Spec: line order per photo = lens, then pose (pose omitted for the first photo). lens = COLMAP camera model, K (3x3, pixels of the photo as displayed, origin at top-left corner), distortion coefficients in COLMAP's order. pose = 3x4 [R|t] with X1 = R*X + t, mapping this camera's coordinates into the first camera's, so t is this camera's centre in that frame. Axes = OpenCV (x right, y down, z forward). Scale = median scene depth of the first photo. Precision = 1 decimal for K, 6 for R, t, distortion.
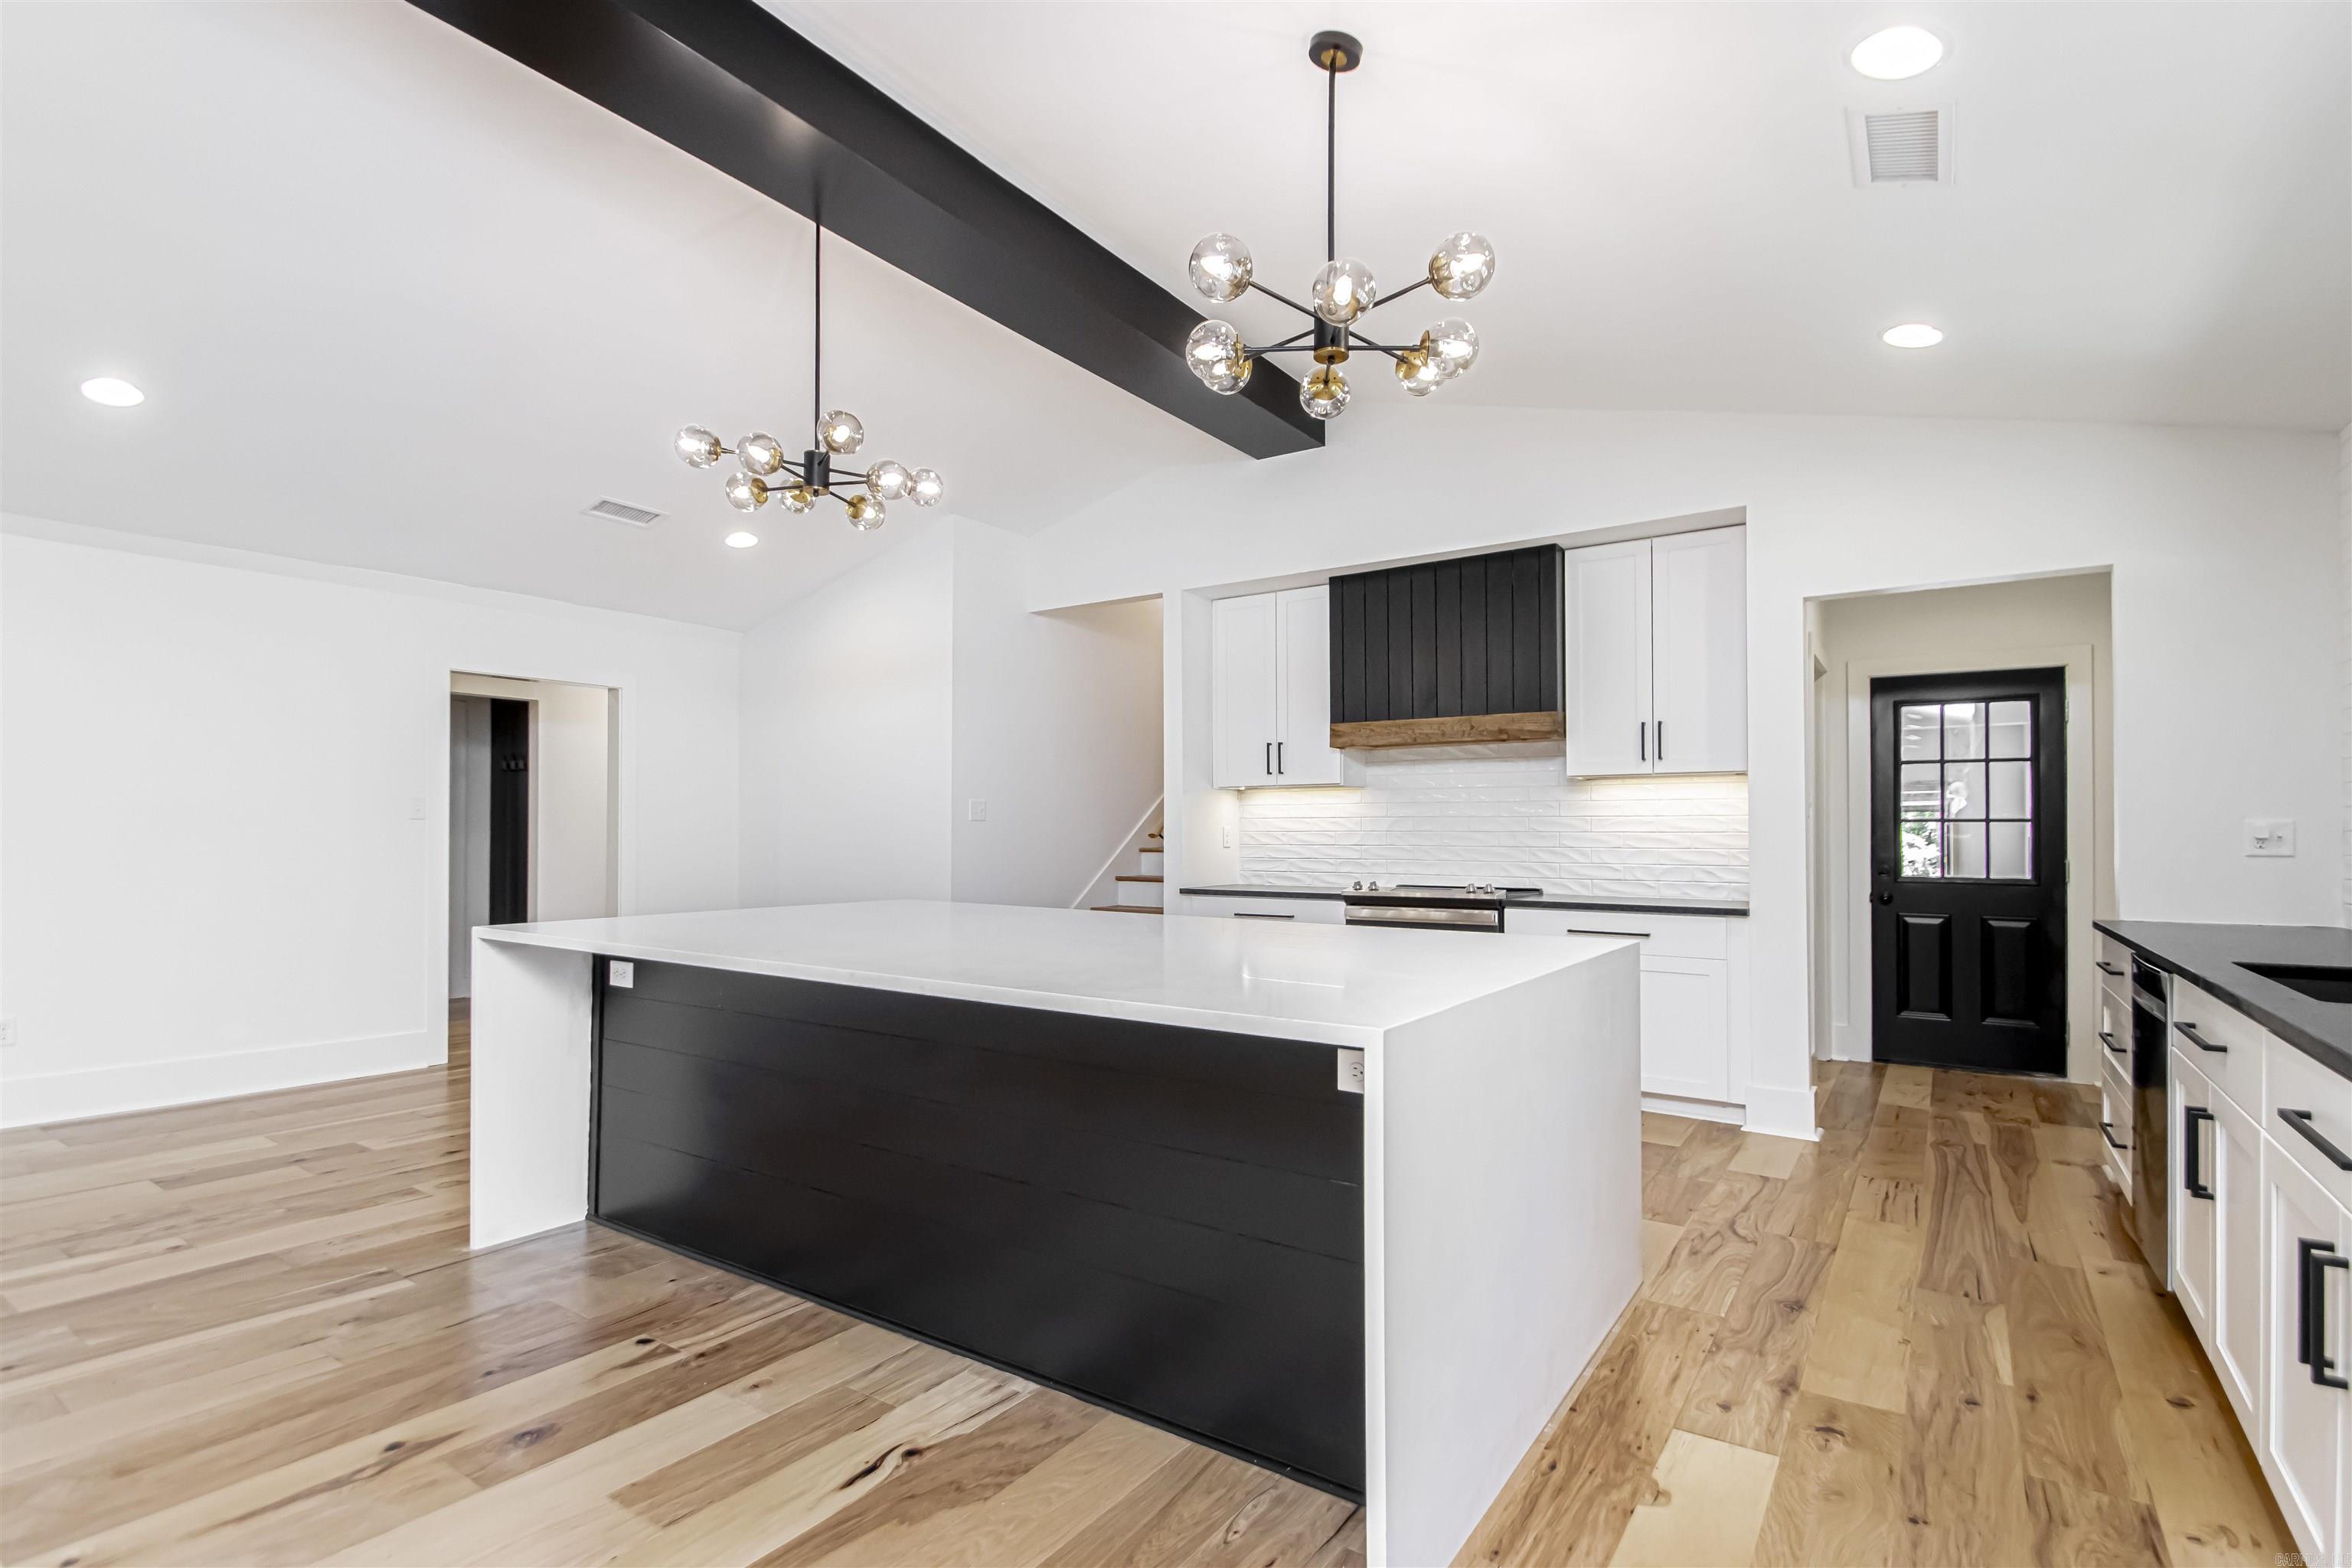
lens RADIAL K [[1112.1, 0, 1171.4], [0, 1112.1, 815.9], [0, 0, 1]] dist [0.021242, -0.021094]
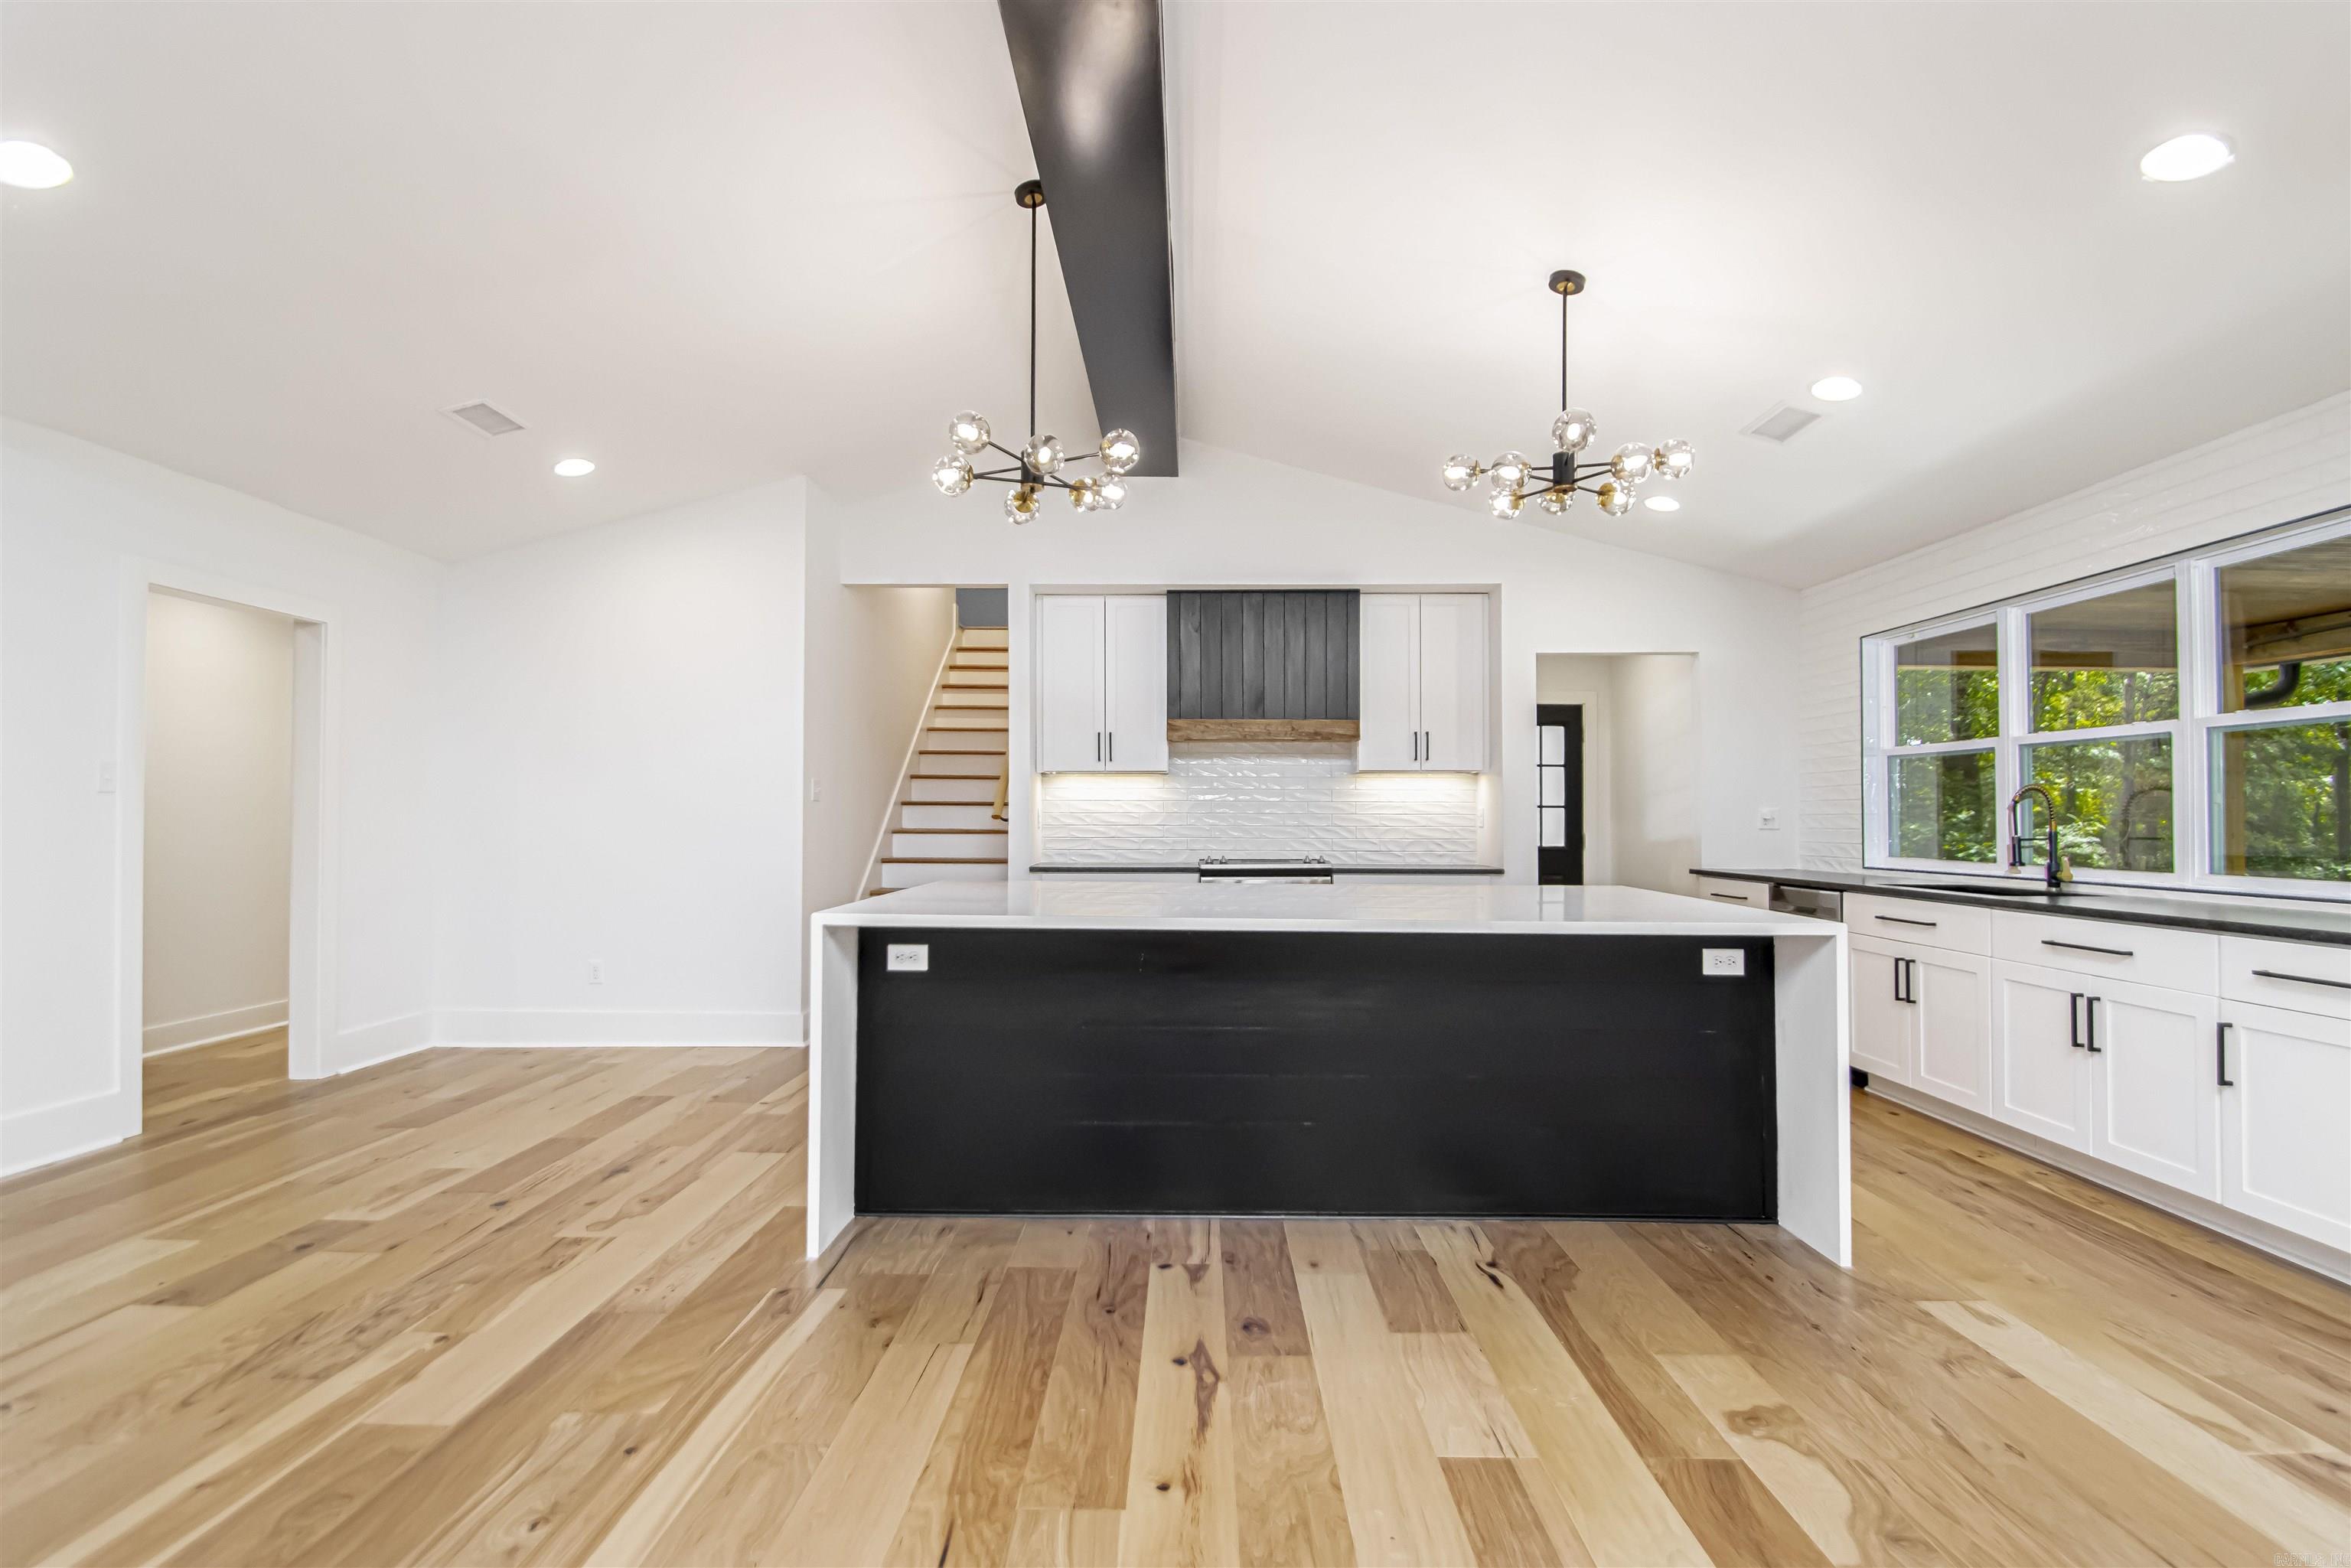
lens RADIAL K [[1151.0, 0, 1181.2], [0, 1151.0, 804.7], [0, 0, 1]] dist [0.022116, -0.024734]
pose [[0.825377, 0.006761, 0.564542, -0.766997], [-0.010591, 0.999938, 0.003509, 0.001166], [-0.564483, -0.008876, 0.825397, 0.026409]]
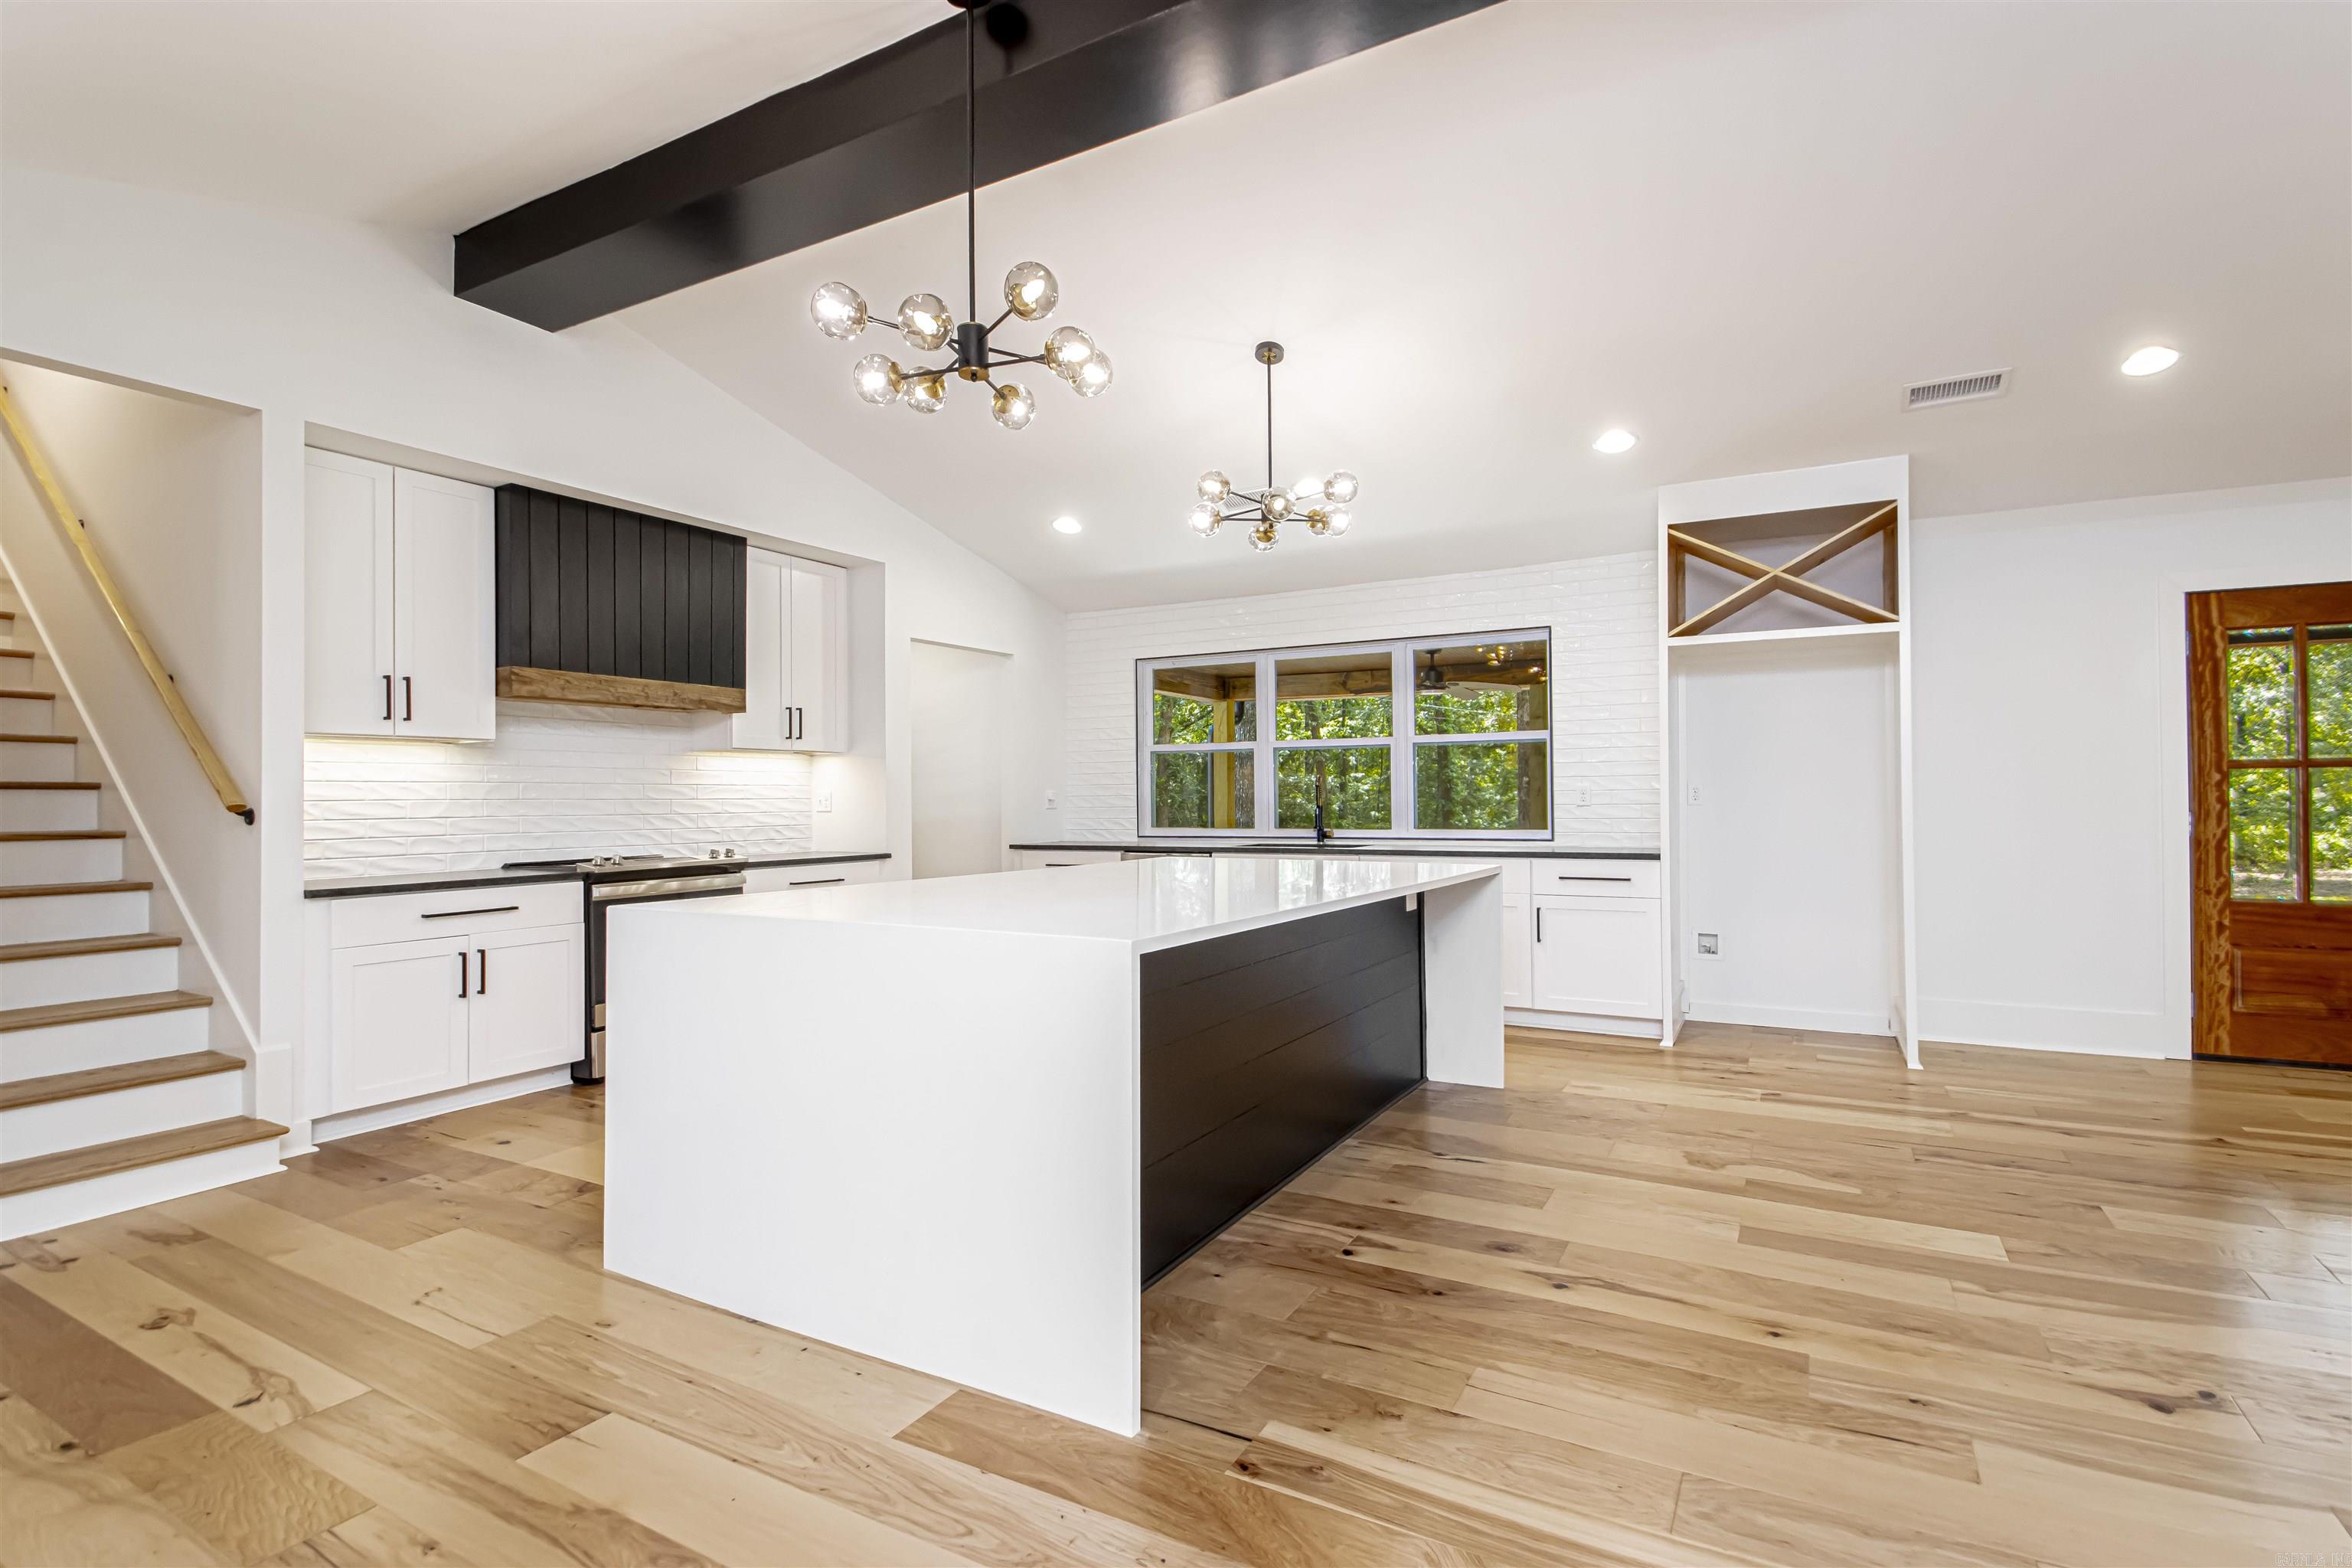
lens RADIAL K [[1088.9, 0, 1251.9], [0, 1088.9, 786.9], [0, 0, 1]] dist [0.018672, -0.020191]
pose [[-0.122053, 0.008950, 0.992483, -1.060517], [-0.008205, 0.999916, -0.010026, 0.012595], [-0.992490, -0.009367, -0.121970, 0.847579]]
